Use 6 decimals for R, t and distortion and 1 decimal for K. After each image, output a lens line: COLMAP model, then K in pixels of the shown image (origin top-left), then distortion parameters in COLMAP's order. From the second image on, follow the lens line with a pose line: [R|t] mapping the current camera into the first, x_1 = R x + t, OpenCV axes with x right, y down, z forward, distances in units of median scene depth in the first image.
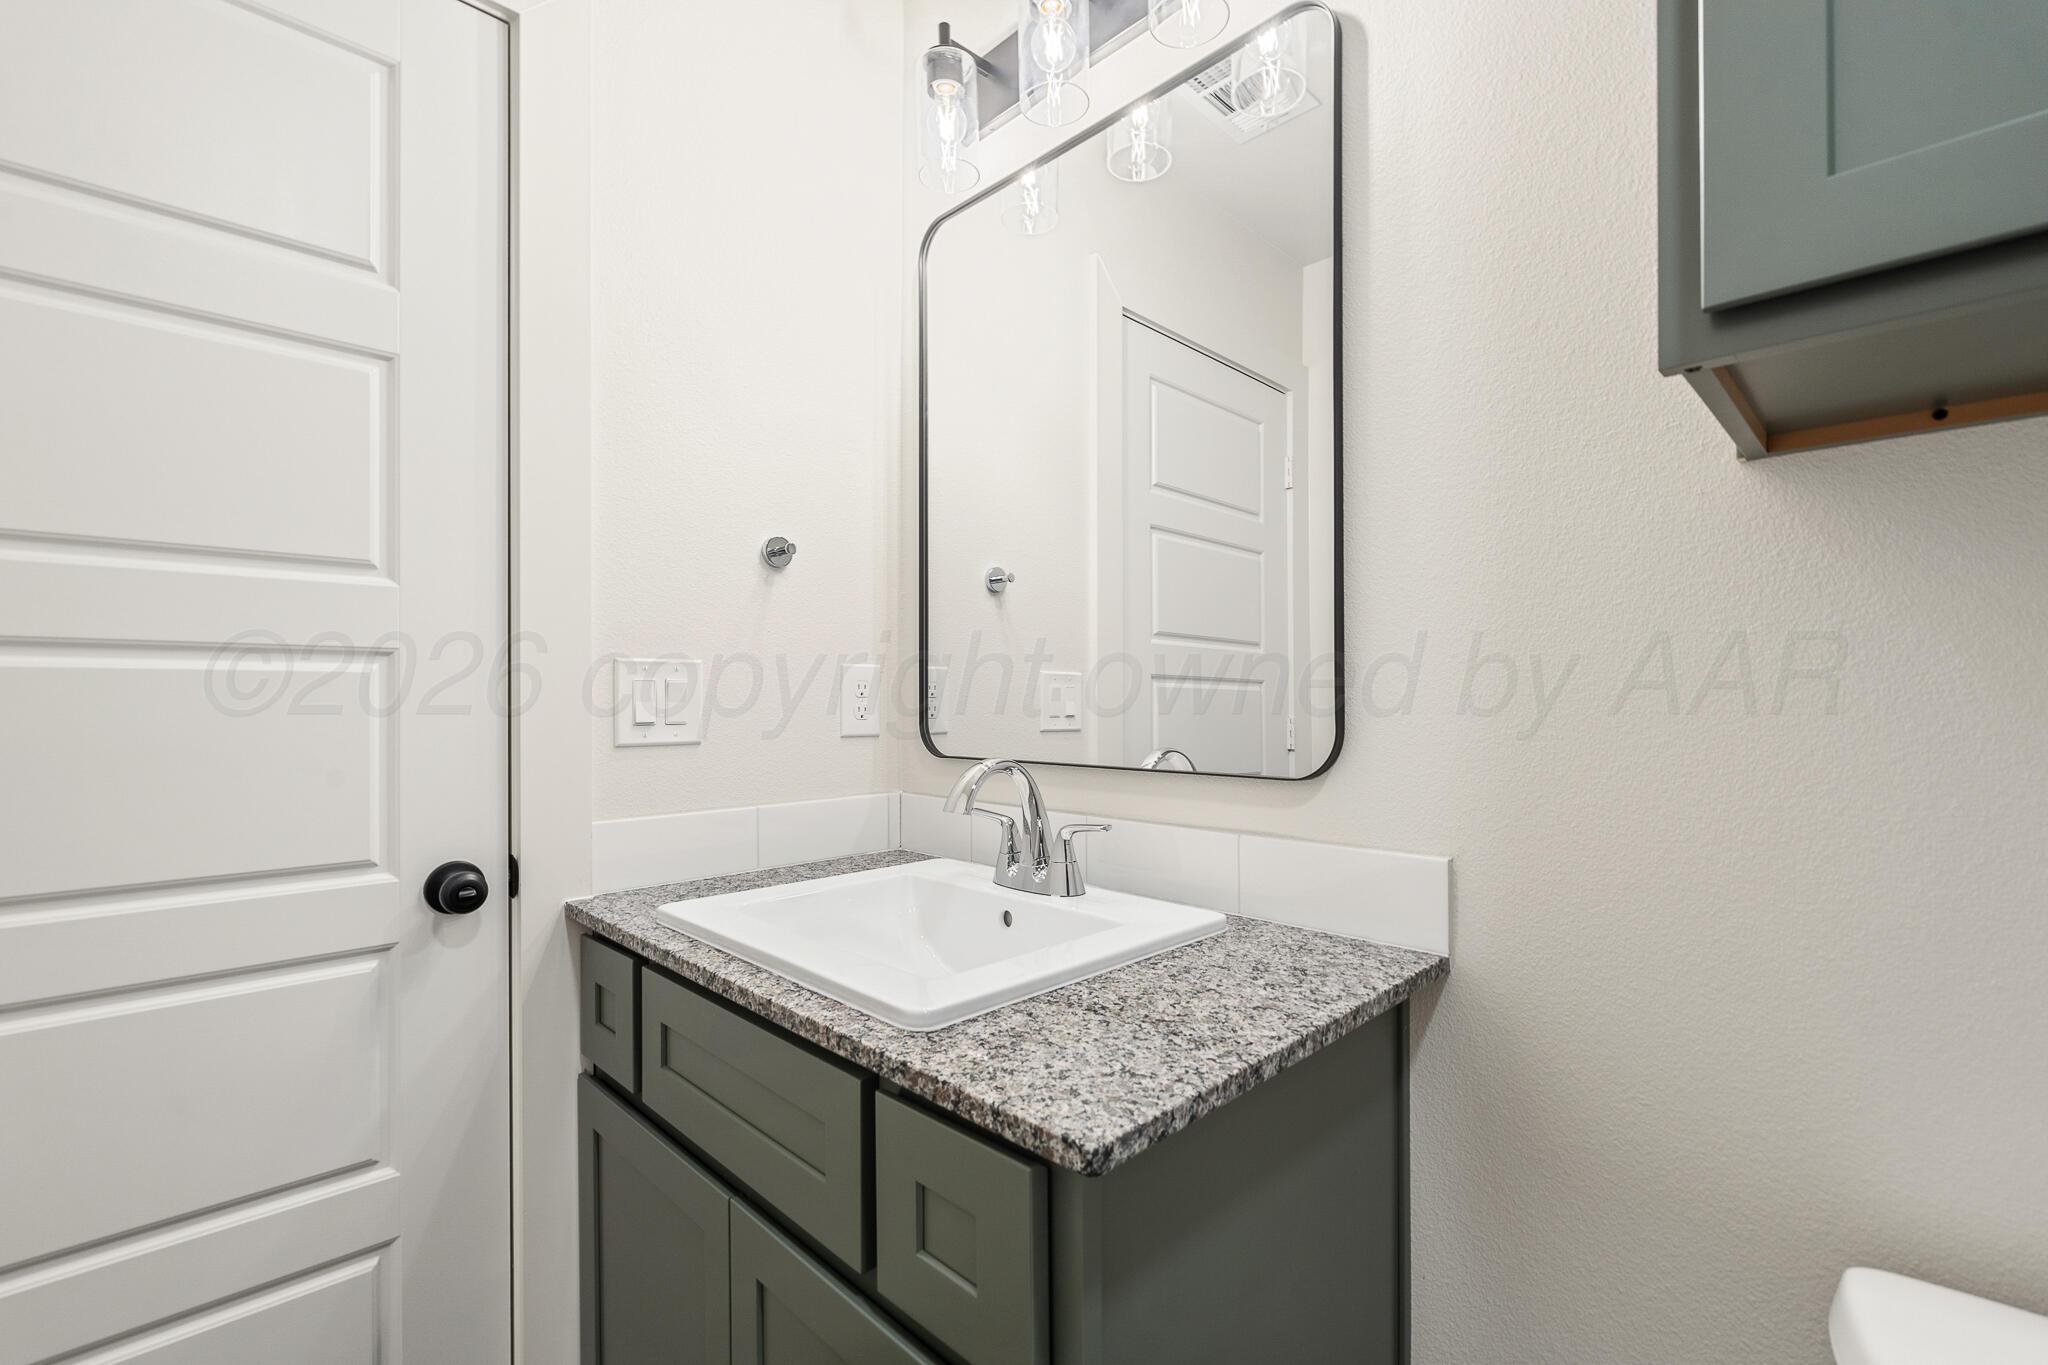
lens RADIAL K [[910.5, 0, 1063.0], [0, 910.5, 707.9], [0, 0, 1]] dist [-0.004360, -0.000578]
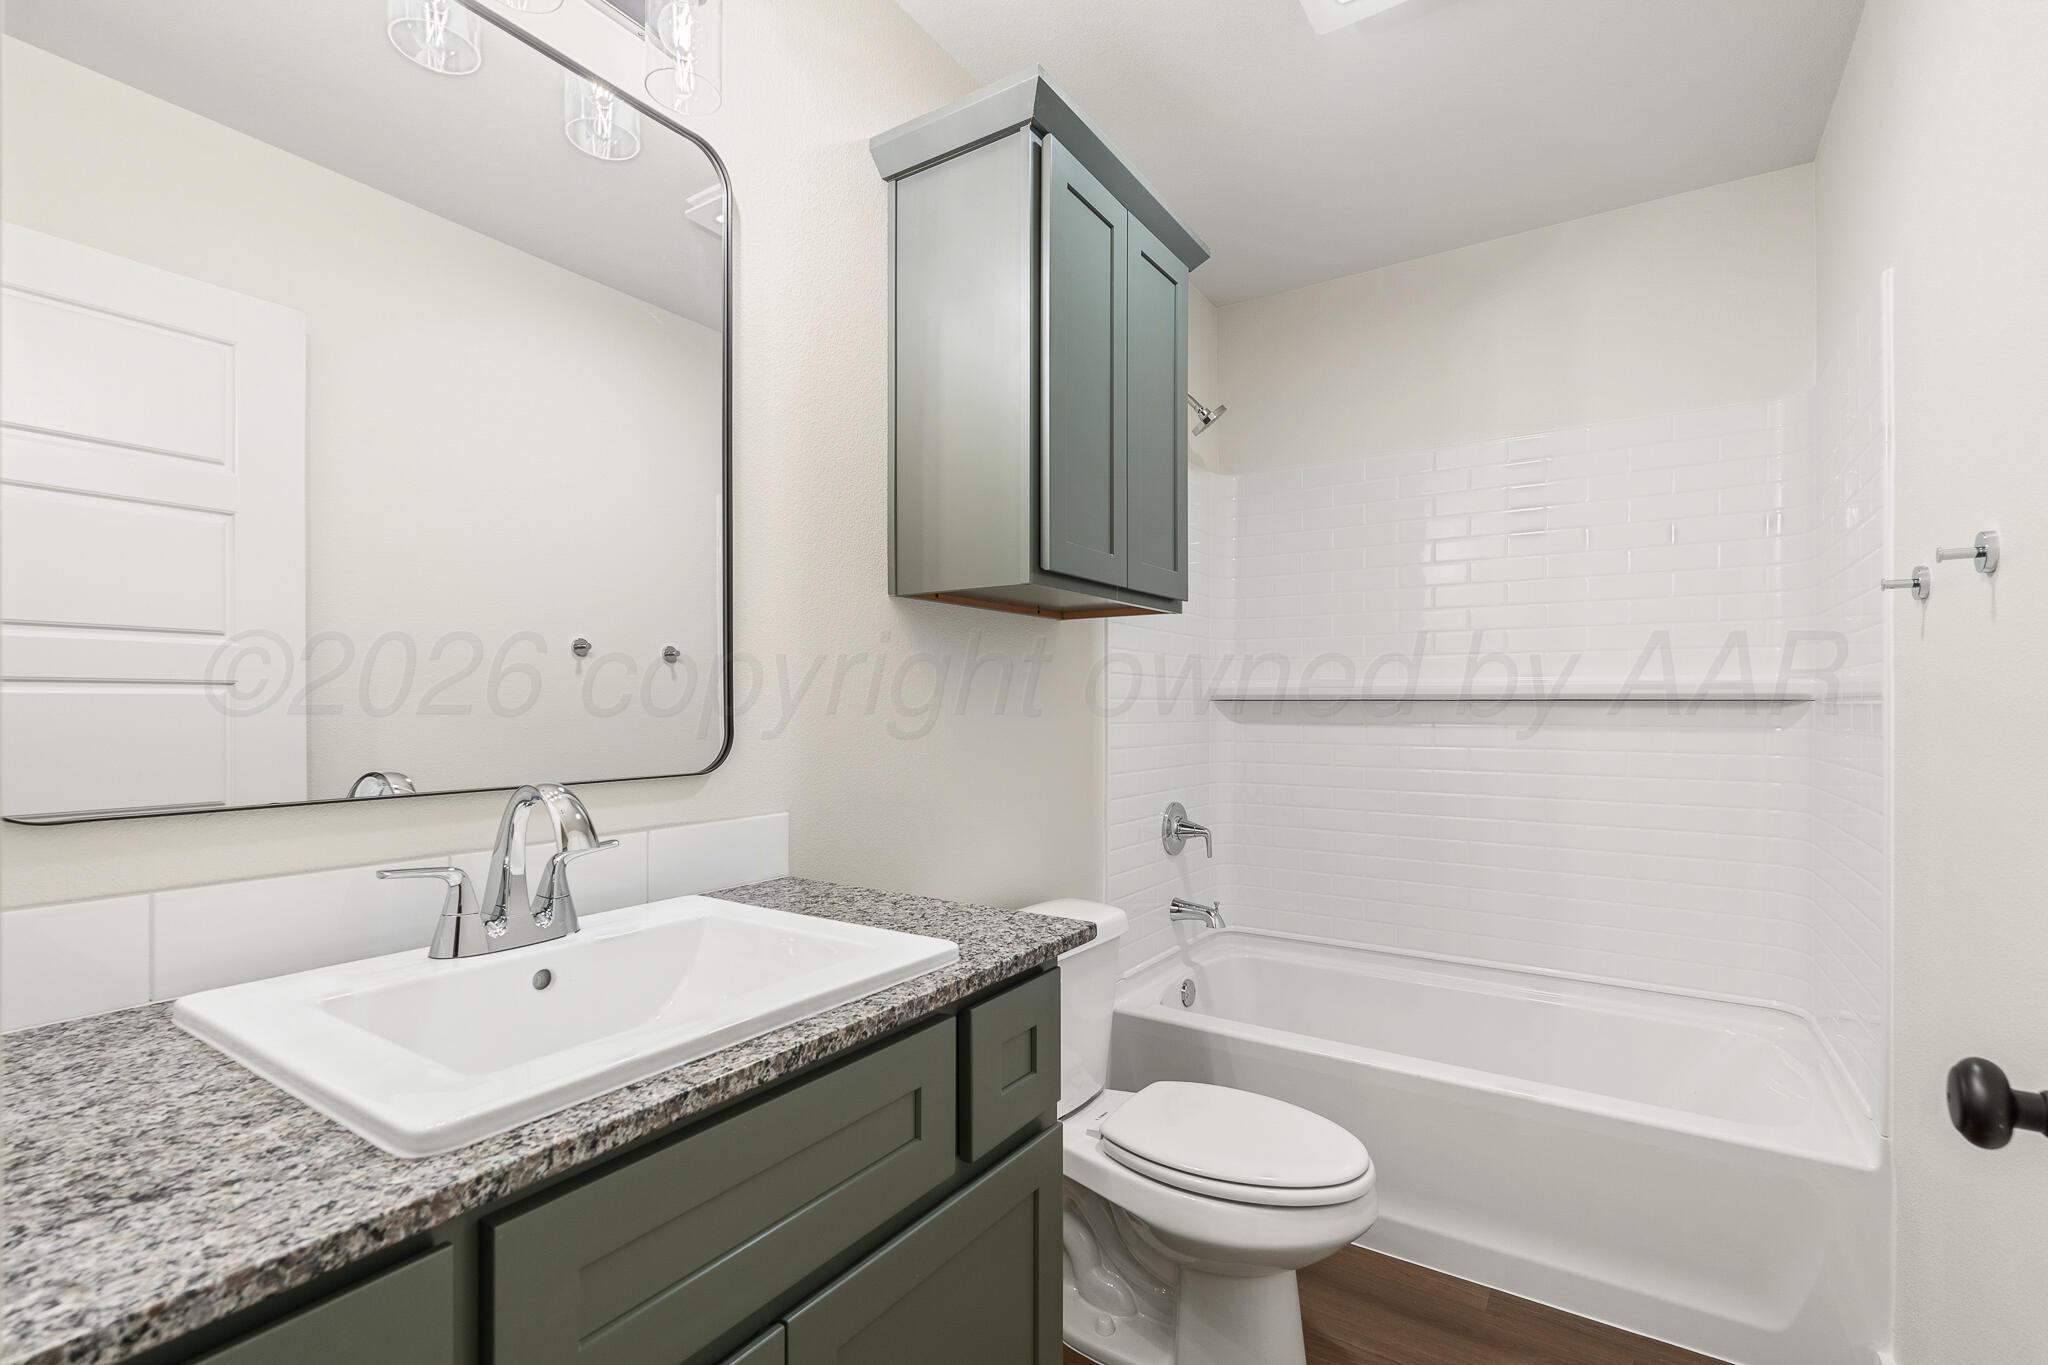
lens RADIAL K [[910.5, 0, 1063.0], [0, 910.5, 707.9], [0, 0, 1]] dist [-0.004360, -0.000578]
pose [[-0.235865, 0.003728, 0.971779, -1.364593], [0.004723, 0.999985, -0.002690, -0.003640], [-0.971774, 0.003955, -0.235879, 1.075318]]
